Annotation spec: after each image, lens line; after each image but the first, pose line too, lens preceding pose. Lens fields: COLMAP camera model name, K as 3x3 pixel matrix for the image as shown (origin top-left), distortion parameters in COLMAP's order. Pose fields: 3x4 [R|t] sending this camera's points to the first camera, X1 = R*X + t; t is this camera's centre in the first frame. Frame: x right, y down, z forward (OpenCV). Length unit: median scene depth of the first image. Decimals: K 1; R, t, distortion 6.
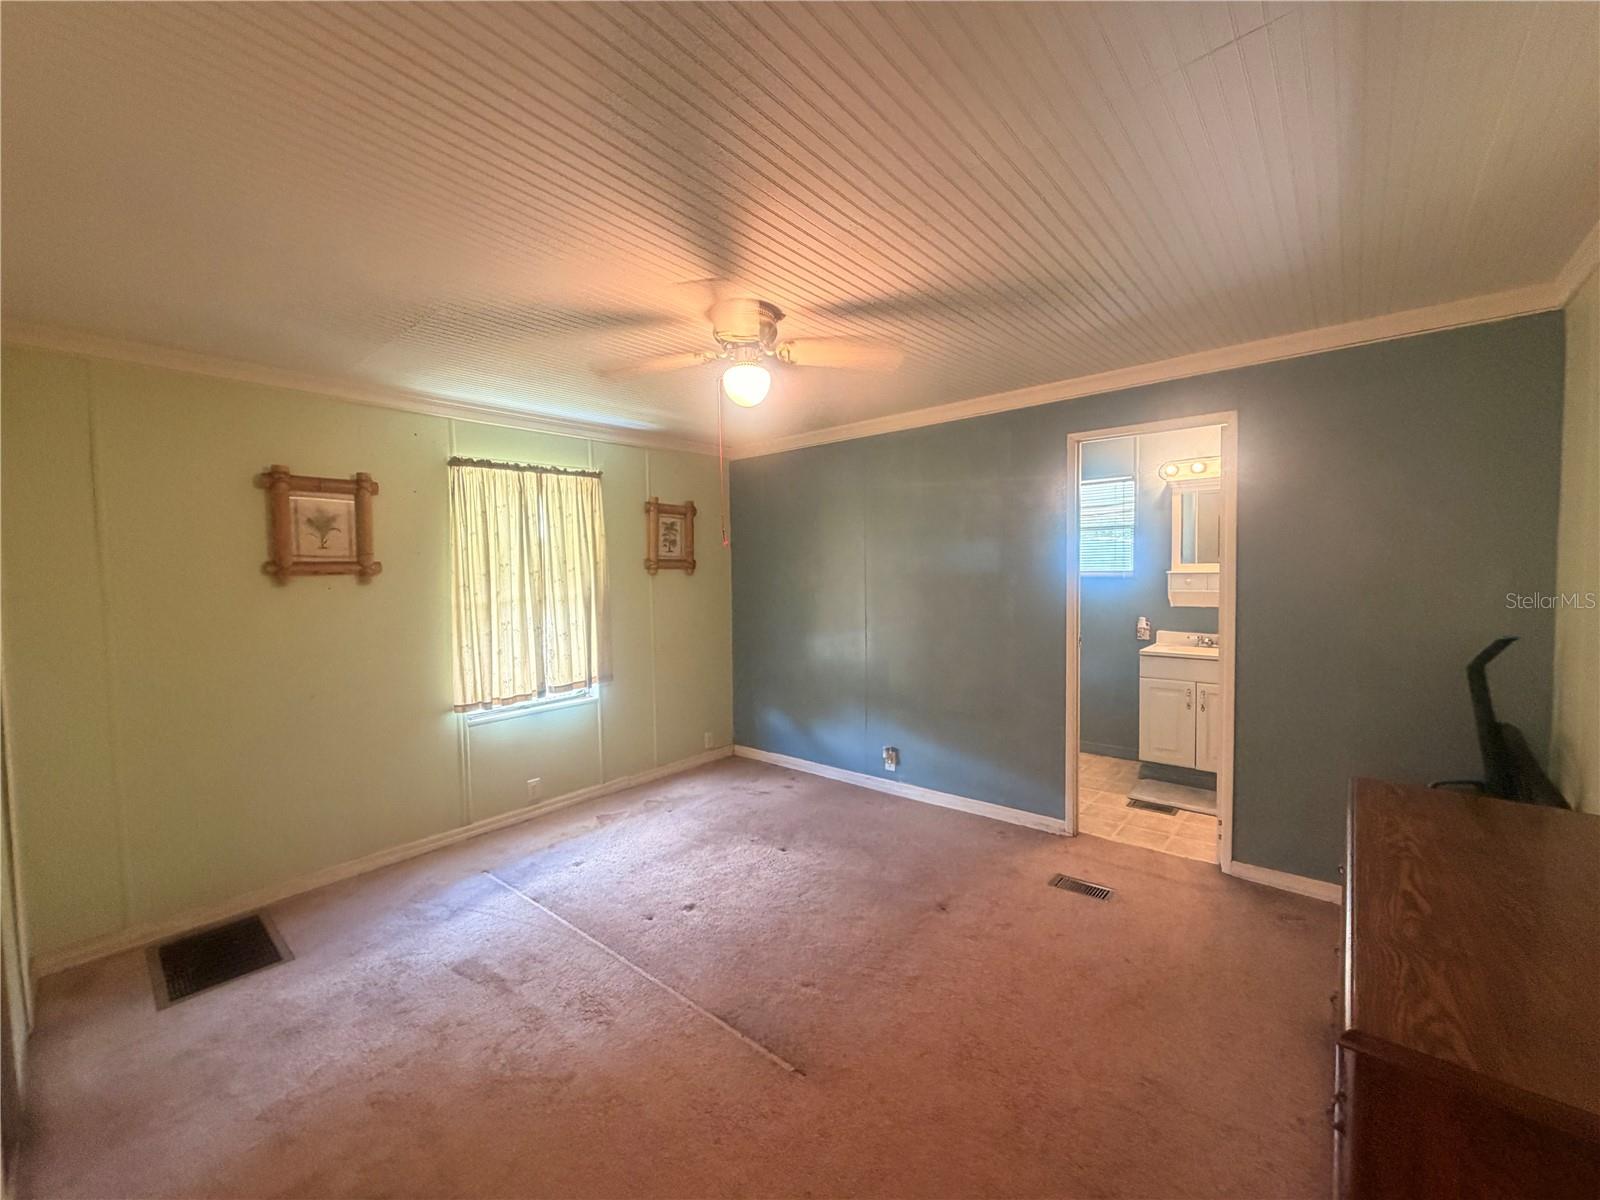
lens RADIAL K [[638.2, 0, 794.4], [0, 638.2, 601.8], [0, 0, 1]] dist [-0.002217, -0.000211]
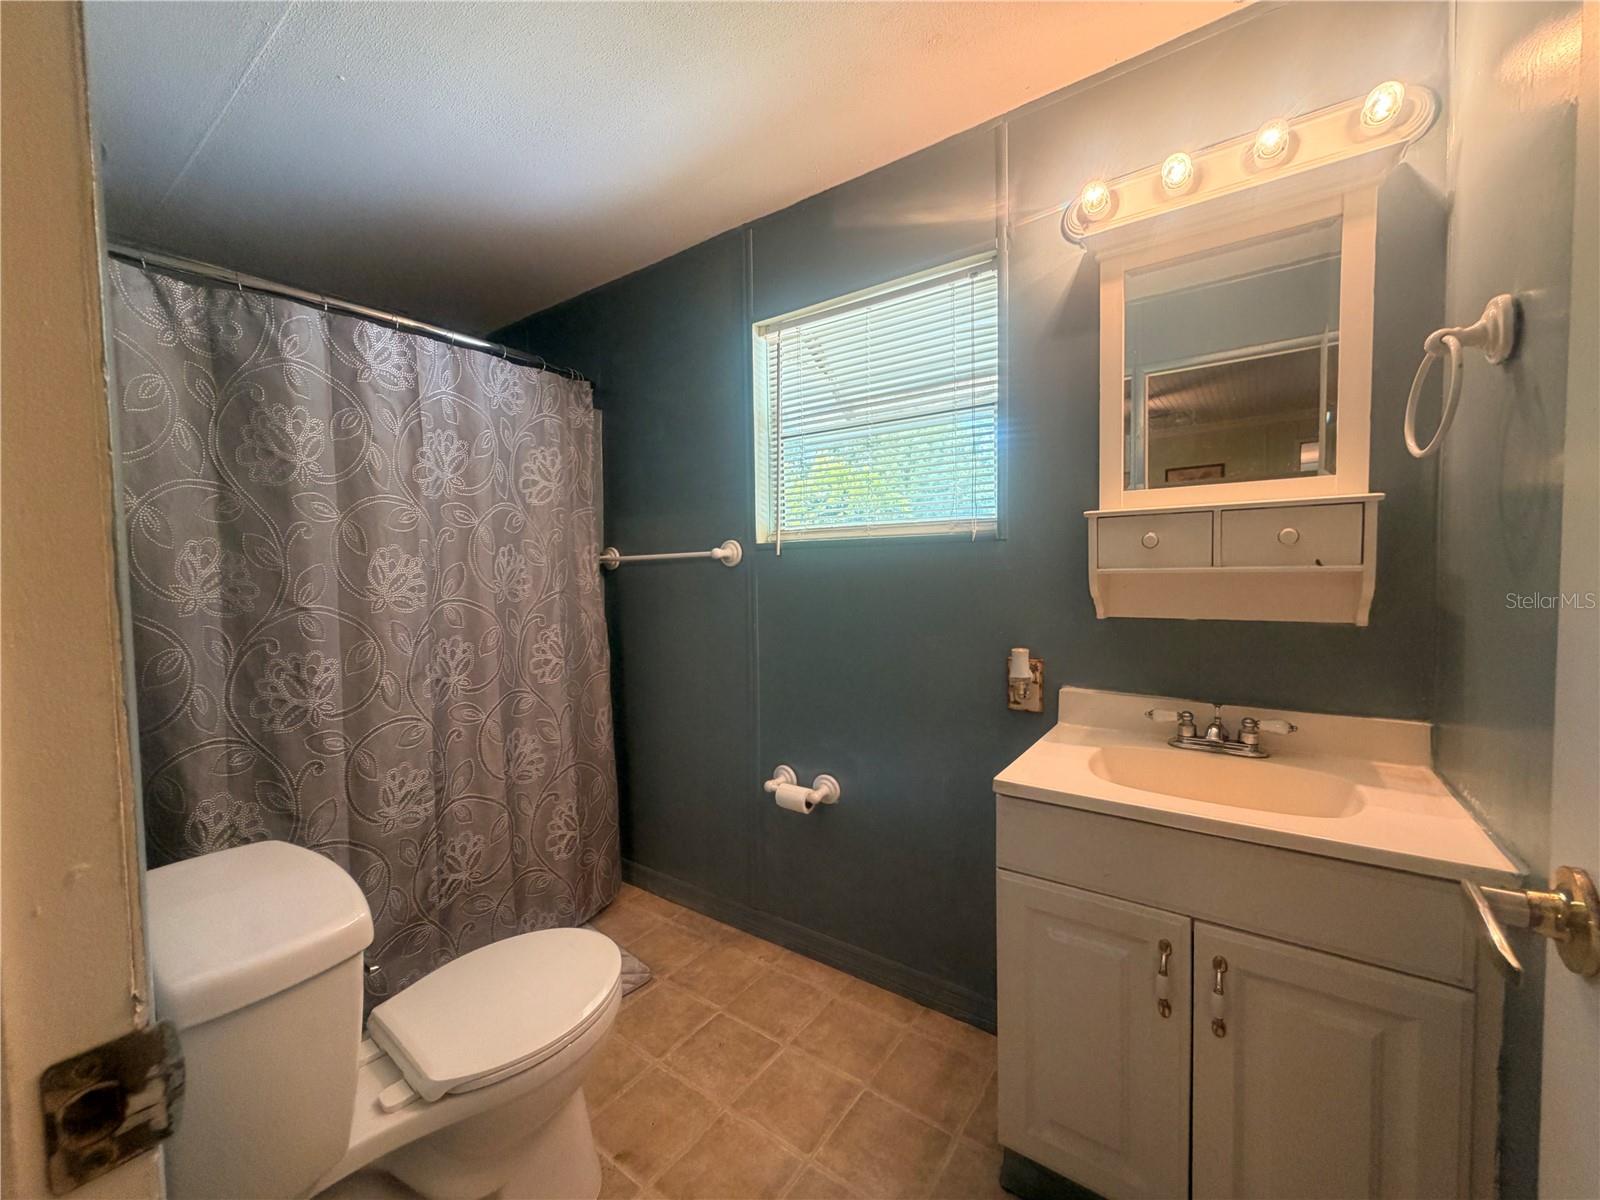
lens RADIAL K [[638.2, 0, 794.4], [0, 638.2, 601.8], [0, 0, 1]] dist [-0.002217, -0.000211]
pose [[0.996796, -0.004065, 0.079877, 0.403115], [0.004464, 0.999978, -0.004821, -0.000557], [-0.079856, 0.005162, 0.996793, 0.676081]]
